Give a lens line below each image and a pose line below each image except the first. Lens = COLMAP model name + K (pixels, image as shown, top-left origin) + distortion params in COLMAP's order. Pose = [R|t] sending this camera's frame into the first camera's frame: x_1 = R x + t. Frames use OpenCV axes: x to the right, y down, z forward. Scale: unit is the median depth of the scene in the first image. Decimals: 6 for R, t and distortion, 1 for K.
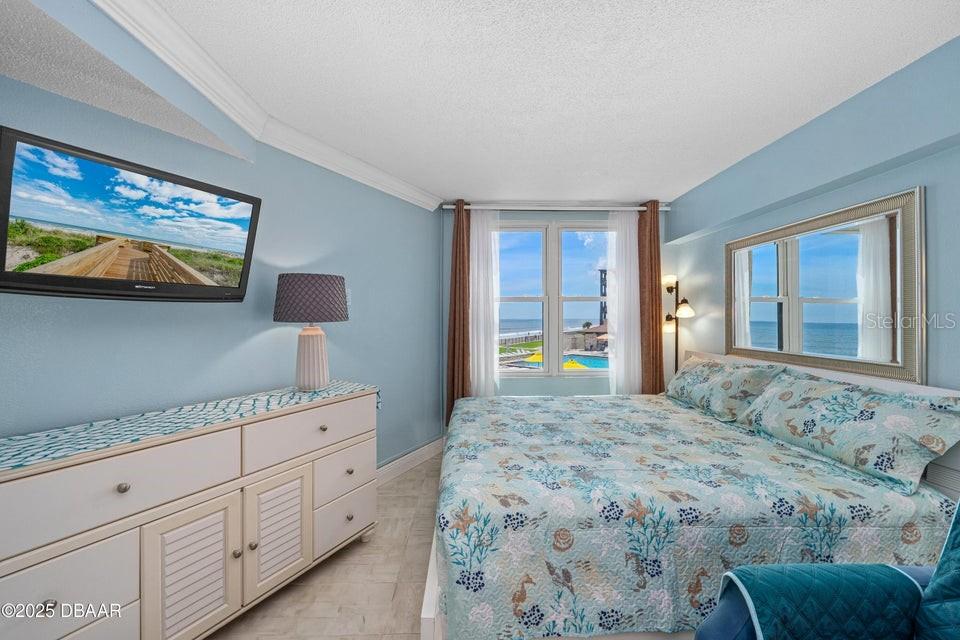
lens RADIAL K [[368.5, 0, 476.7], [0, 368.5, 318.1], [0, 0, 1]] dist [-0.006096, -0.000211]
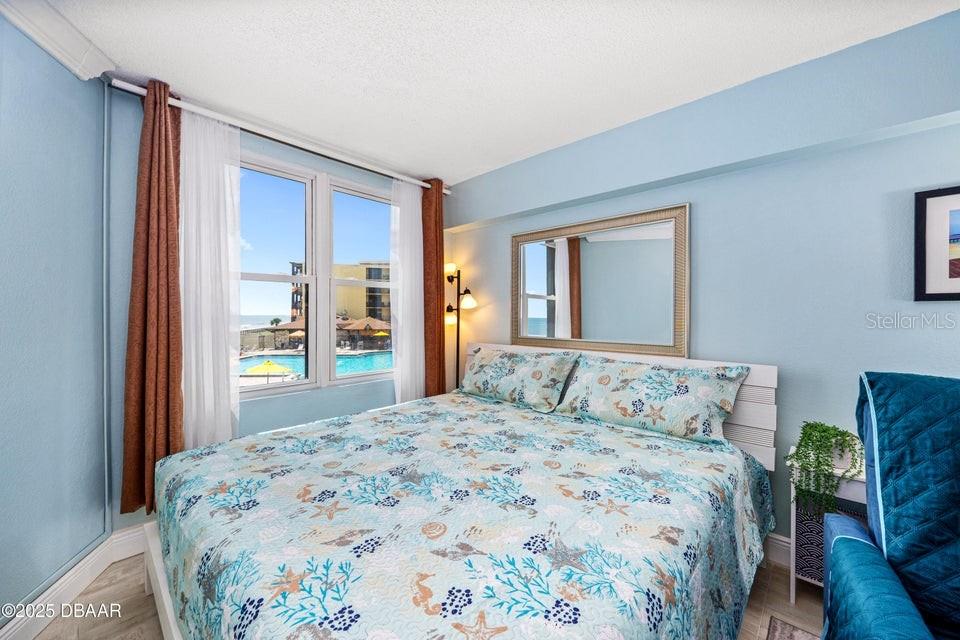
lens RADIAL K [[368.5, 0, 476.7], [0, 368.5, 318.1], [0, 0, 1]] dist [-0.006096, -0.000211]
pose [[0.701515, -0.003532, 0.712646, -0.122723], [-0.004062, 0.999952, 0.008955, 0.017649], [-0.712643, -0.009177, 0.701467, 0.360043]]
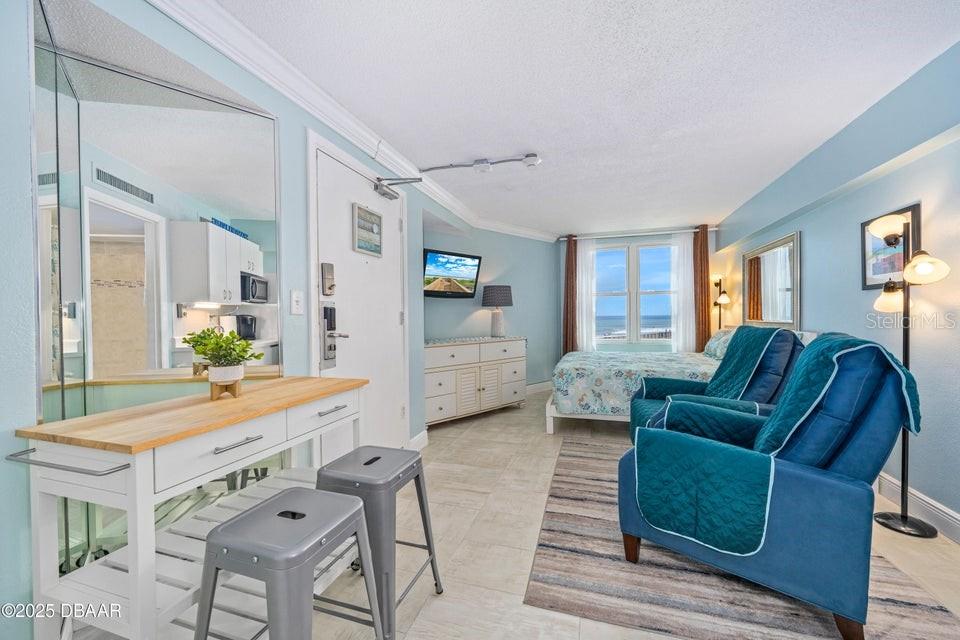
lens RADIAL K [[379.8, 0, 476.4], [0, 379.8, 325.4], [0, 0, 1]] dist [-0.004829, -0.000029]
pose [[0.943769, -0.000072, -0.330606, 0.148328], [0.008073, 0.999707, 0.022826, 0.052730], [0.330508, -0.024212, 0.943493, -0.926078]]
